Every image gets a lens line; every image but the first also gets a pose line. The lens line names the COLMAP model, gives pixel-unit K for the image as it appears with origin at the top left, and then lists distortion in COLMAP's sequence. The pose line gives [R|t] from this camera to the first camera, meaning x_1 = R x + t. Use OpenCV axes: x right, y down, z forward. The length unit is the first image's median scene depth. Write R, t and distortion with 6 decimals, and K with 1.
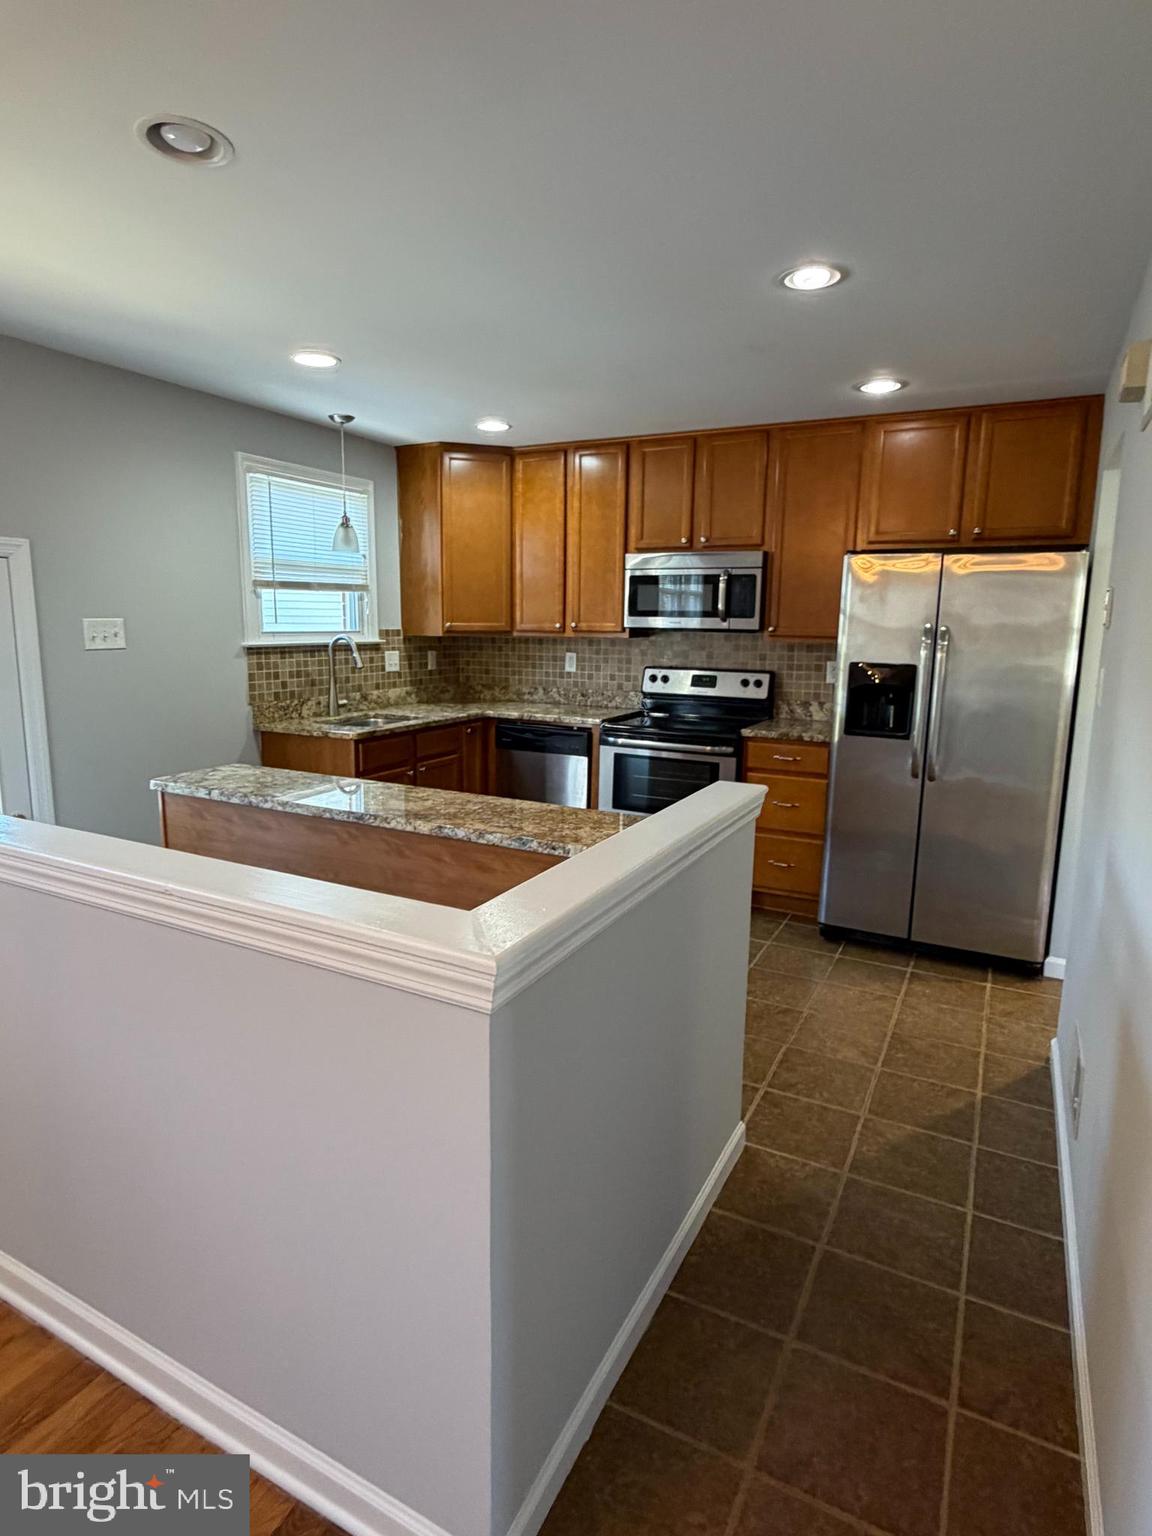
lens RADIAL K [[844.8, 0, 574.3], [0, 844.8, 763.0], [0, 0, 1]] dist [-0.001302, -0.000263]
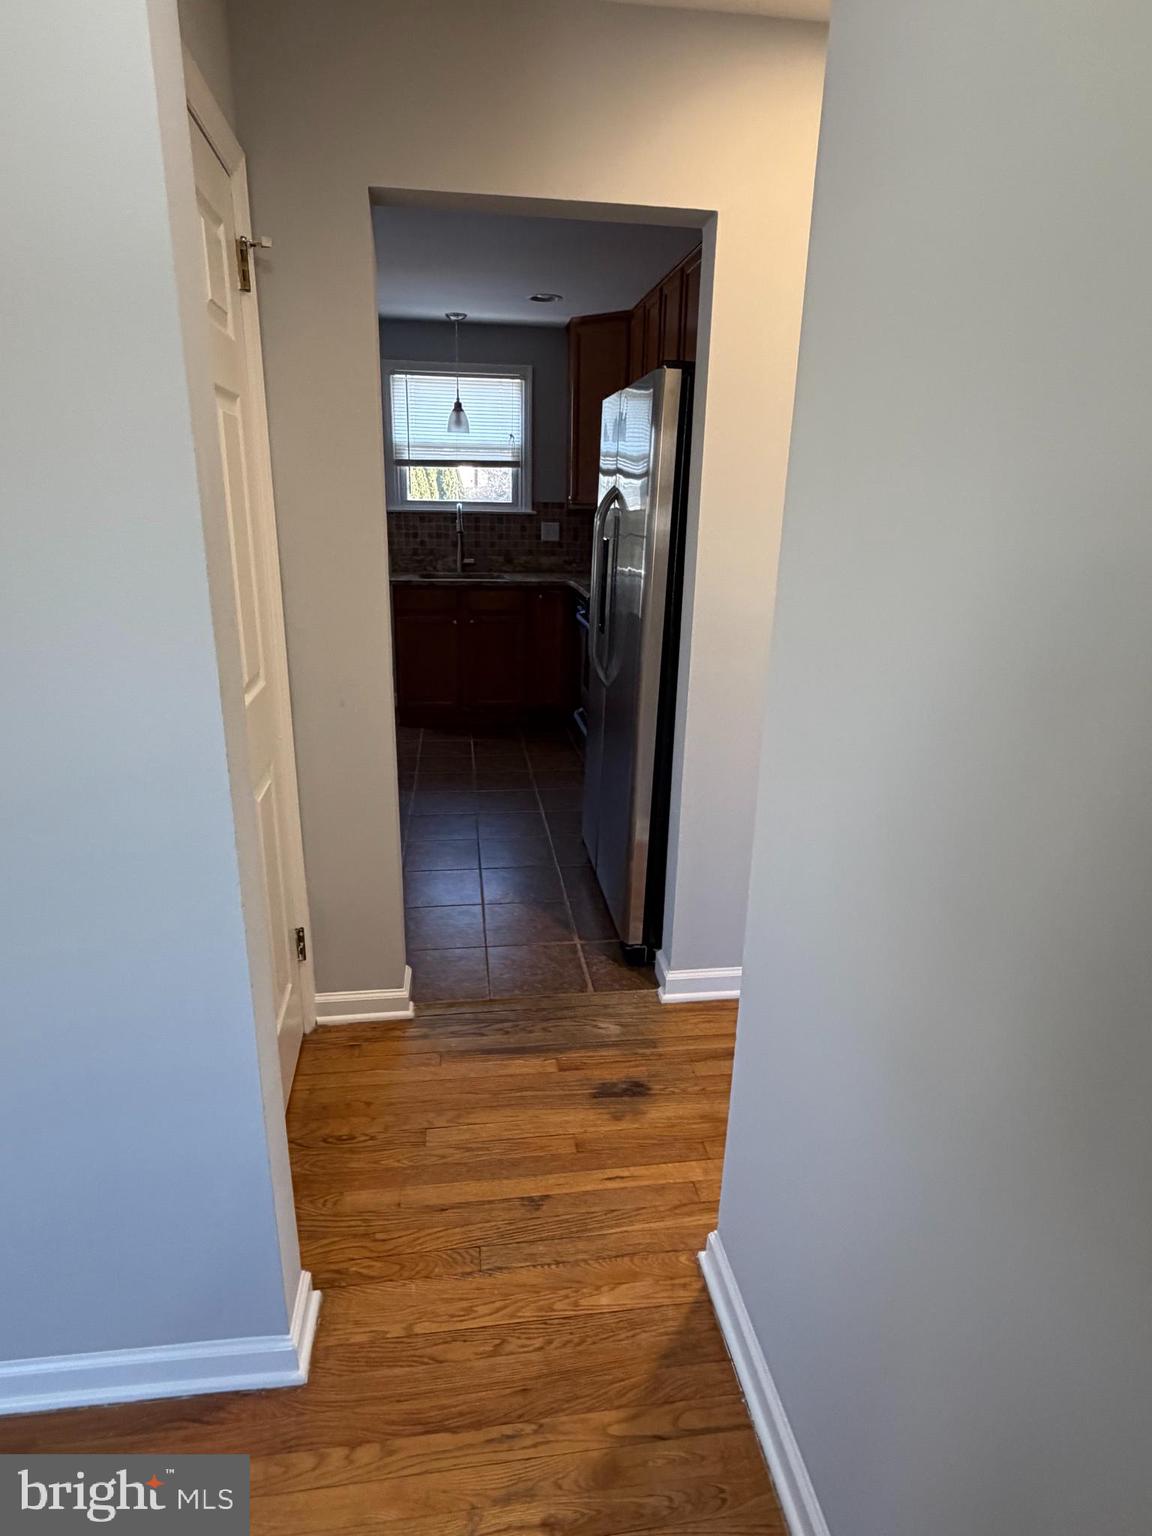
lens RADIAL K [[833.1, 0, 557.1], [0, 833.1, 765.7], [0, 0, 1]] dist [-0.000348, 0.001478]
pose [[0.576677, 0.250321, -0.777678, 0.852455], [-0.150309, 0.968162, 0.200175, -0.048890], [0.803026, 0.001456, 0.595943, 0.403219]]
